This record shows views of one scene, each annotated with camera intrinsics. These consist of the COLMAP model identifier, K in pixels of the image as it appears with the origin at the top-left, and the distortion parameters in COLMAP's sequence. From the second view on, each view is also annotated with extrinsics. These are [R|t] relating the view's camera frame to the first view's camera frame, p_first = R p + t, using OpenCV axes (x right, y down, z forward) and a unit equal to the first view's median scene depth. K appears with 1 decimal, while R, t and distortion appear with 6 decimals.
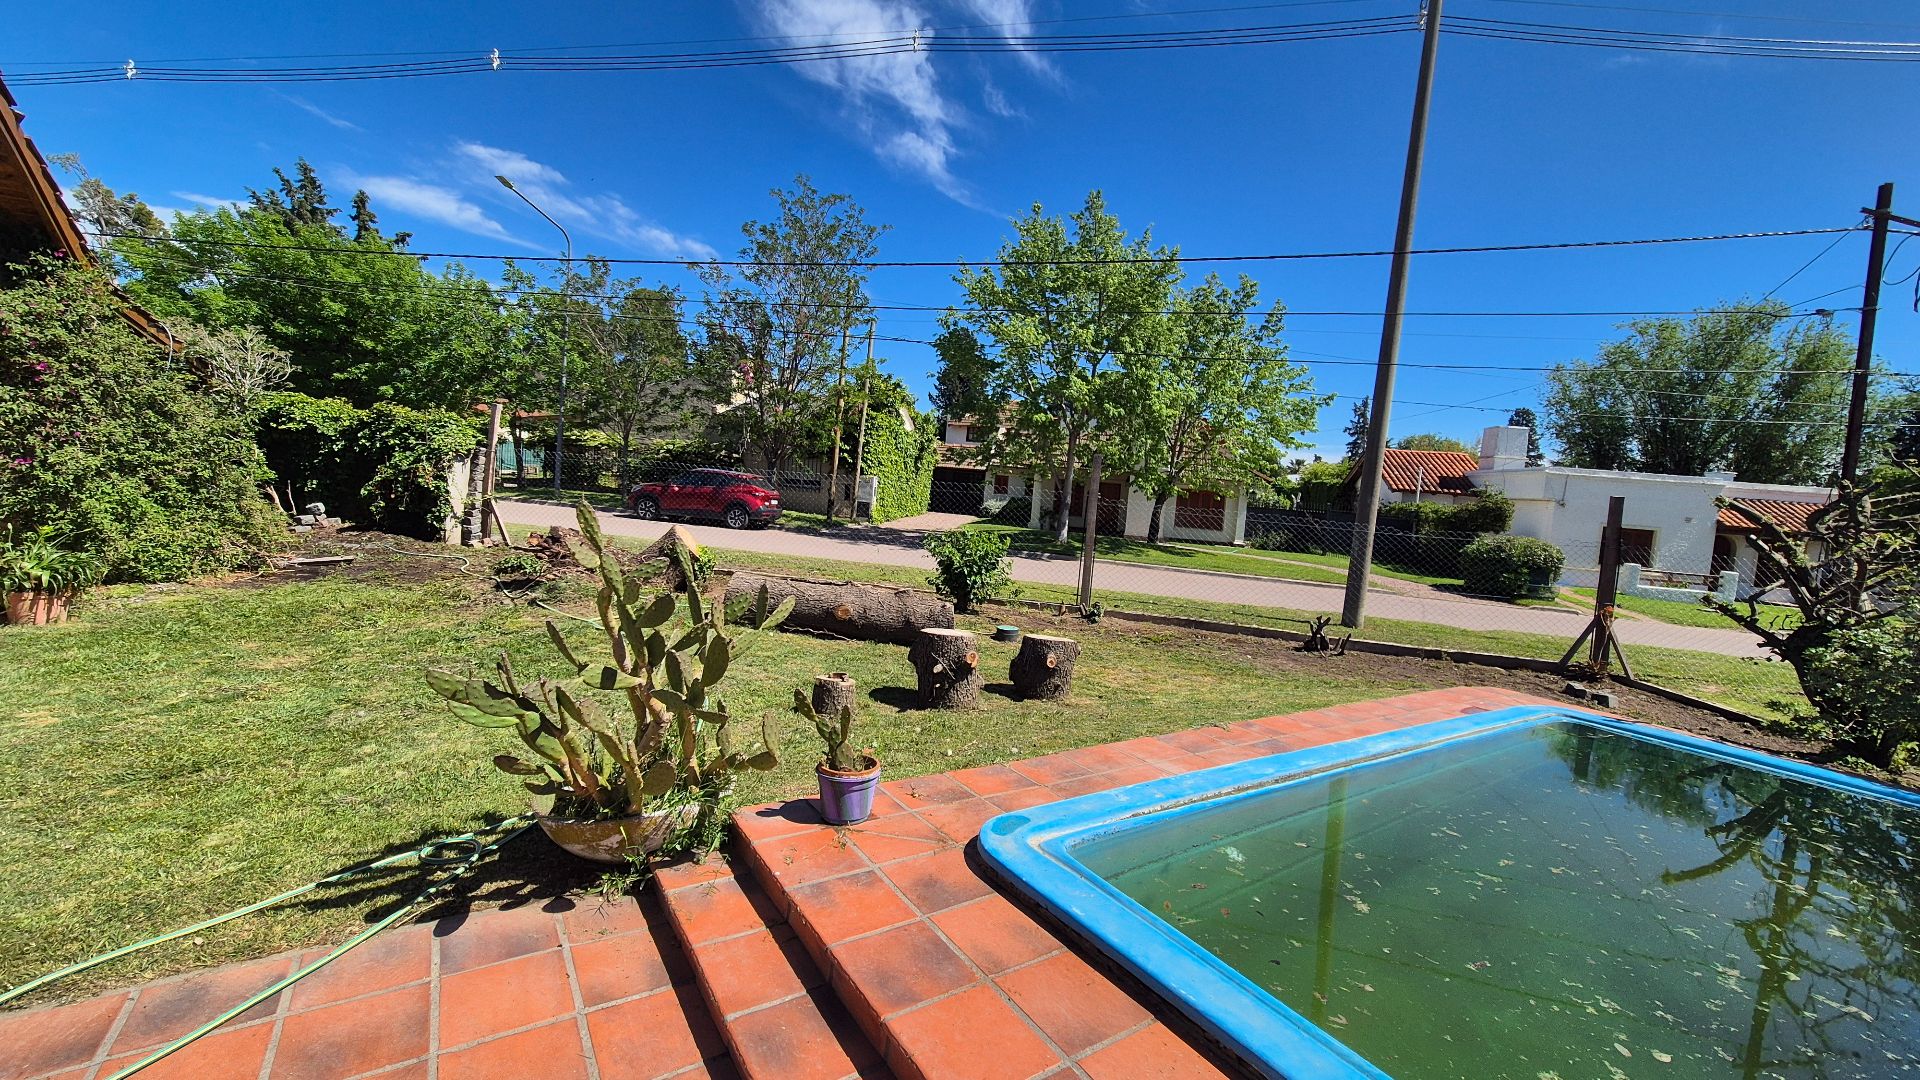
lens RADIAL K [[828.5, 0, 1044.0], [0, 828.5, 535.4], [0, 0, 1]] dist [0.000405, -0.000238]
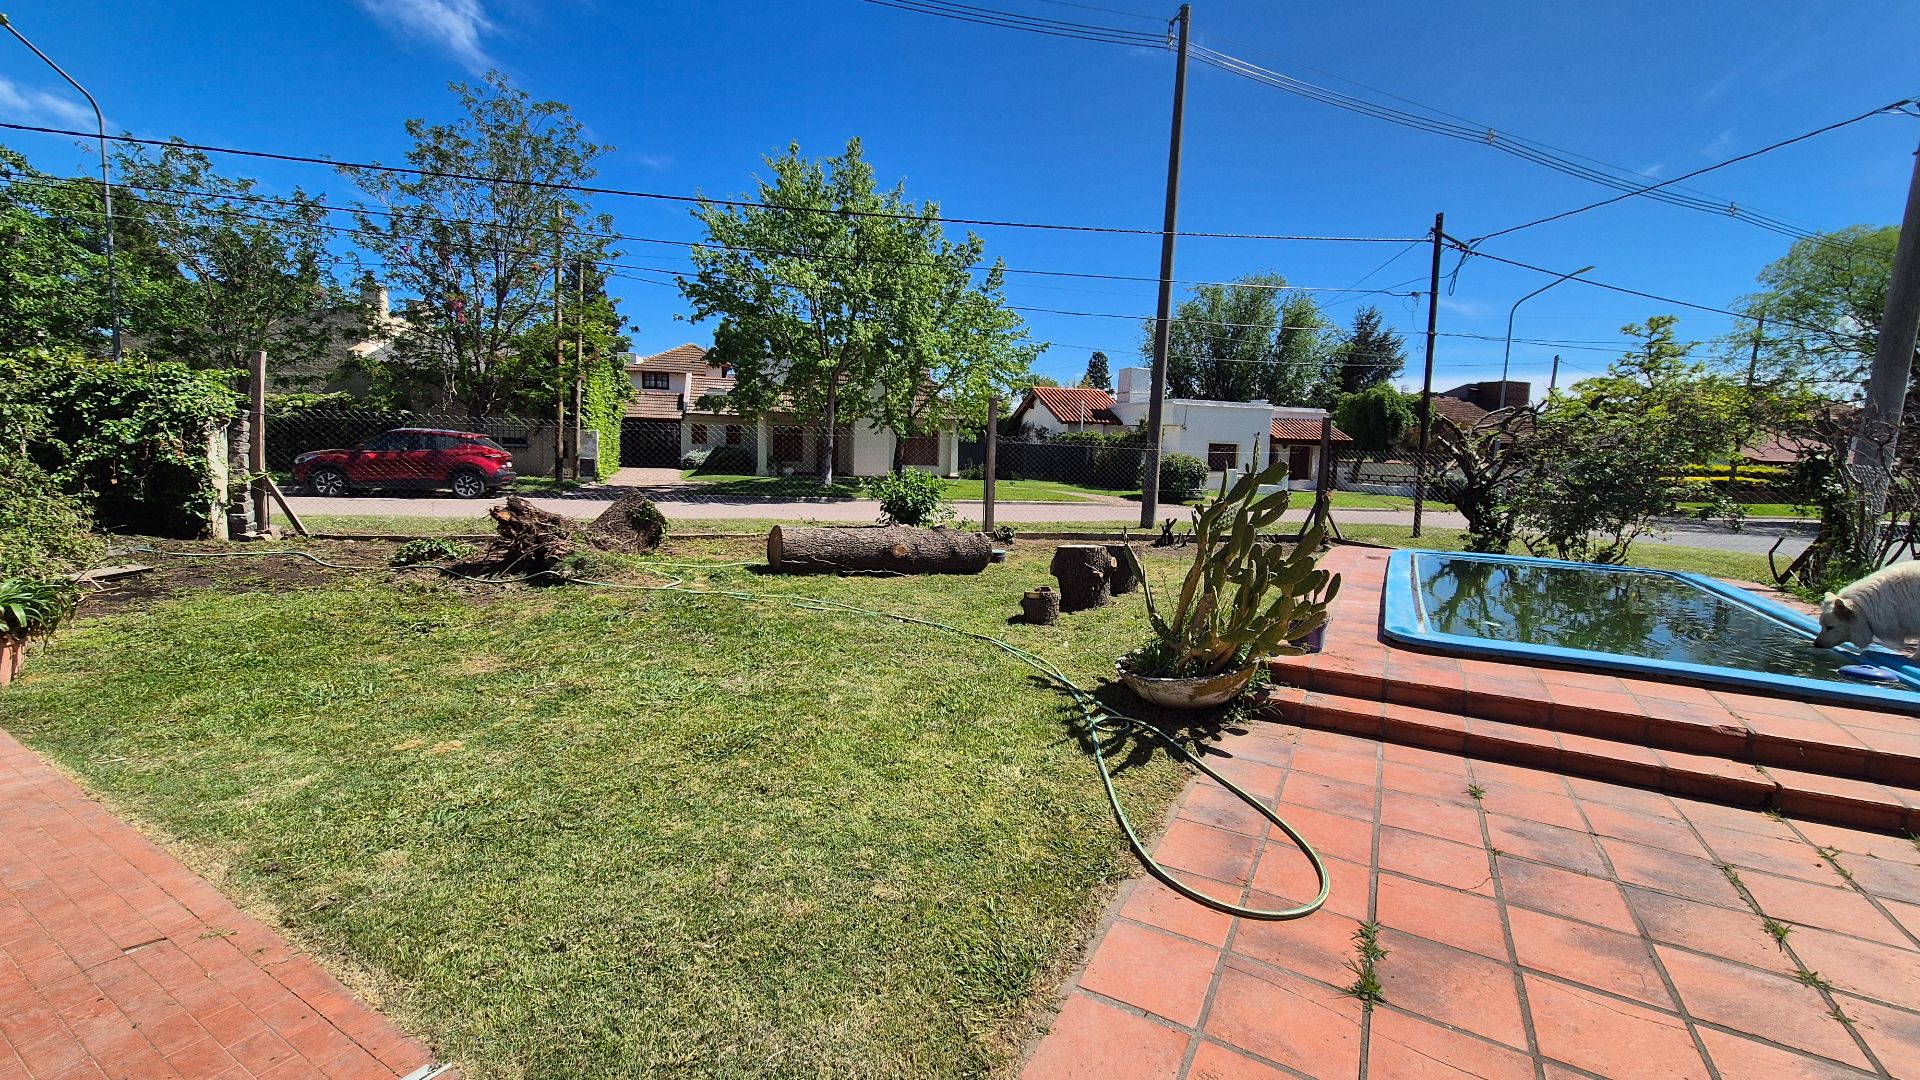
lens RADIAL K [[802.5, 0, 1031.6], [0, 802.5, 539.7], [0, 0, 1]] dist [0.002505, -0.002499]
pose [[0.870127, -0.110885, 0.480191, -0.272425], [0.072215, 0.992530, 0.098337, -0.005333], [-0.487508, -0.050889, 0.871634, 0.002273]]
